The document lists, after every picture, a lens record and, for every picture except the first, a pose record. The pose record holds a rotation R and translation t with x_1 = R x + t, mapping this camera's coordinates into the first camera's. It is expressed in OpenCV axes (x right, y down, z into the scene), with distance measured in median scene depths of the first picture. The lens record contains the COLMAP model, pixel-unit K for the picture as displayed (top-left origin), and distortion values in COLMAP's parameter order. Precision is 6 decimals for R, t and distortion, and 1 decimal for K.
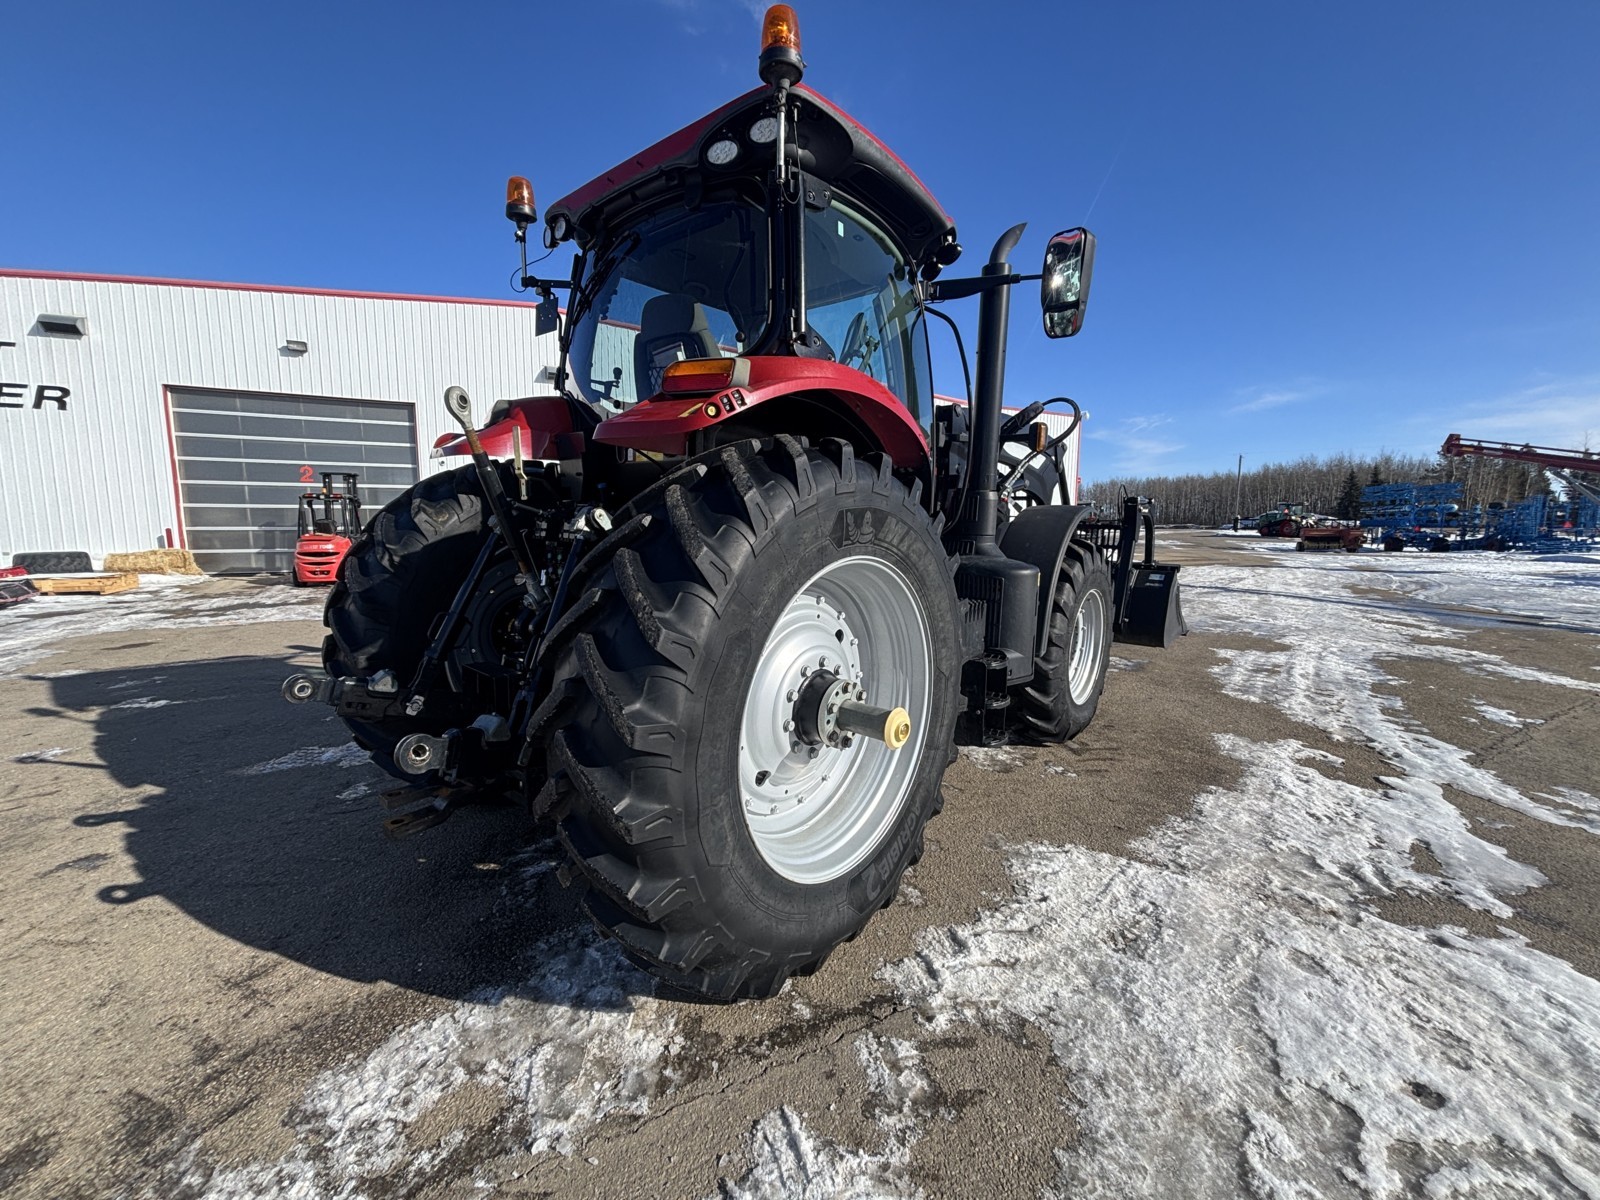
lens RADIAL K [[638.3, 0, 800.0], [0, 638.3, 601.1], [0, 0, 1]] dist [0.000276, -0.000423]
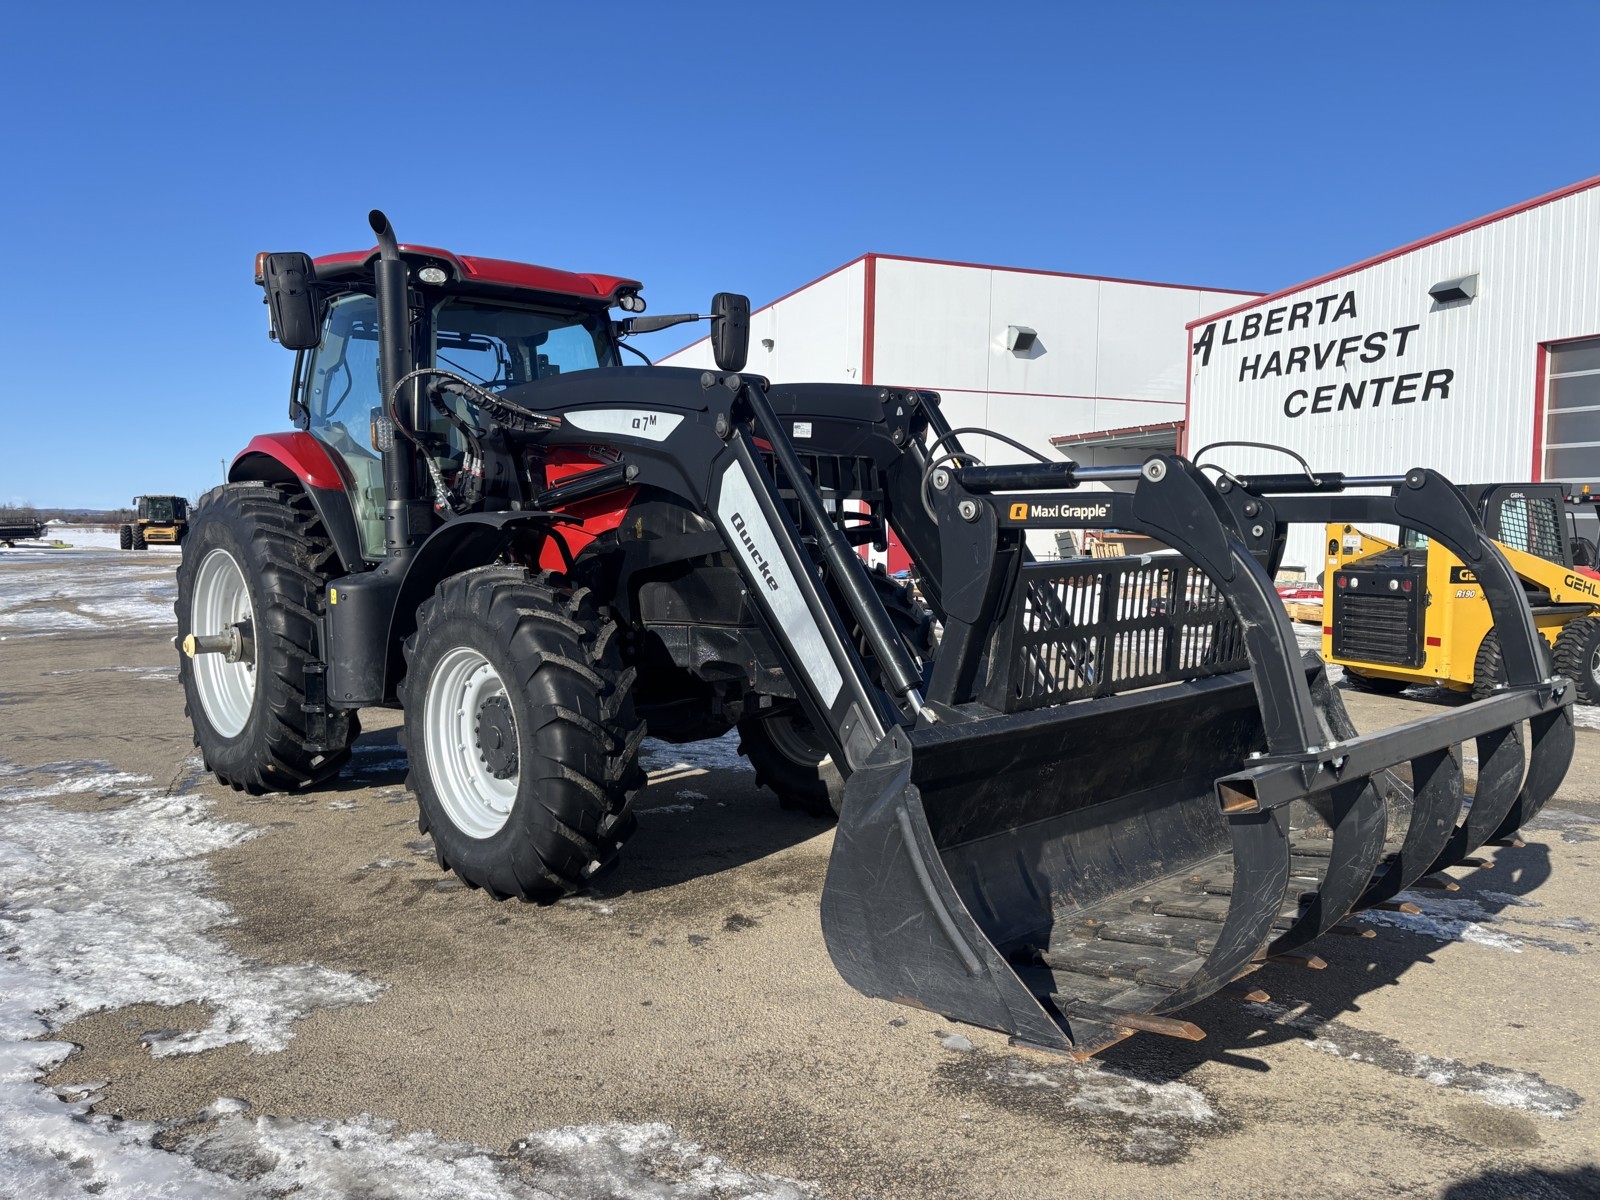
lens RADIAL K [[1213.0, 0, 808.1], [0, 1213.0, 603.0], [0, 0, 1]] dist [0.049468, -0.034147]
pose [[-0.113746, 0.060782, -0.991649, 2.053387], [-0.135006, 0.987923, 0.076039, -0.256004], [0.984294, 0.142527, -0.104166, 1.864530]]
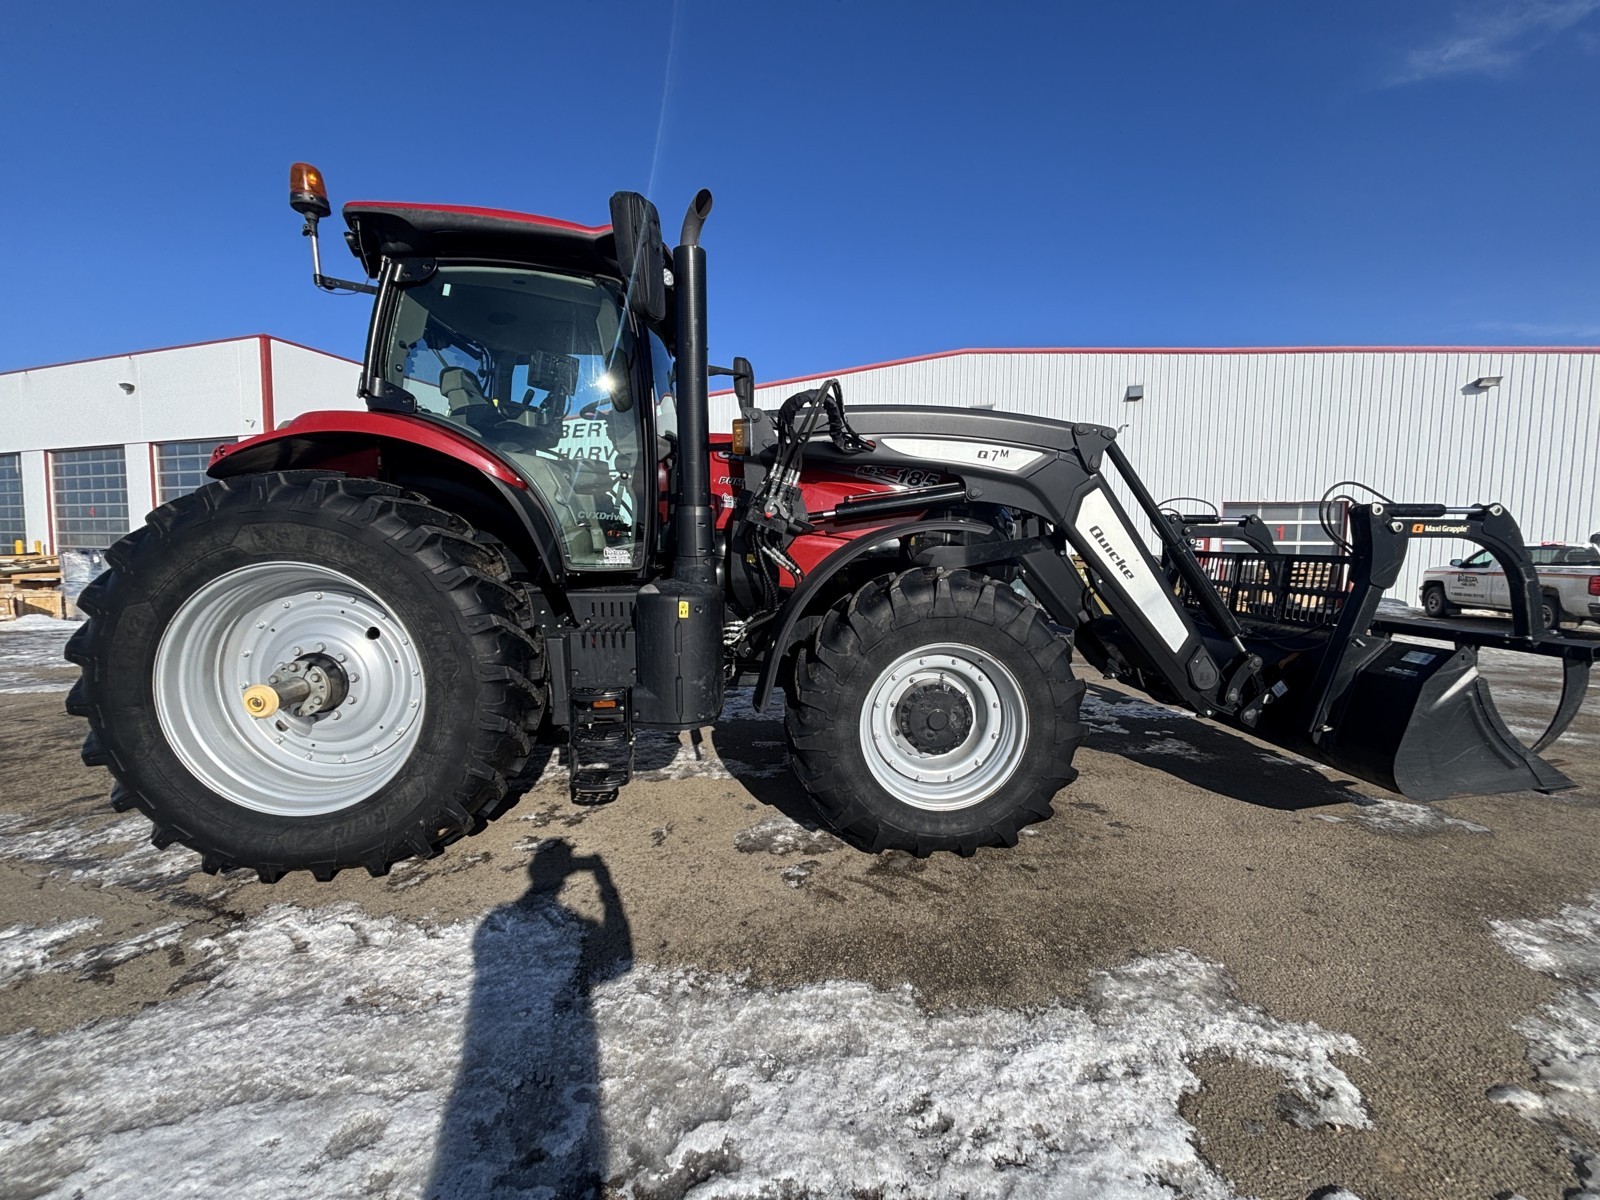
lens RADIAL K [[638.3, 0, 806.1], [0, 638.3, 594.1], [0, 0, 1]] dist [0.000276, -0.000423]
pose [[0.695033, 0.055596, -0.716825, 1.082257], [-0.100457, 0.994735, -0.020253, -0.056098], [0.711925, 0.086086, 0.696959, 0.531238]]
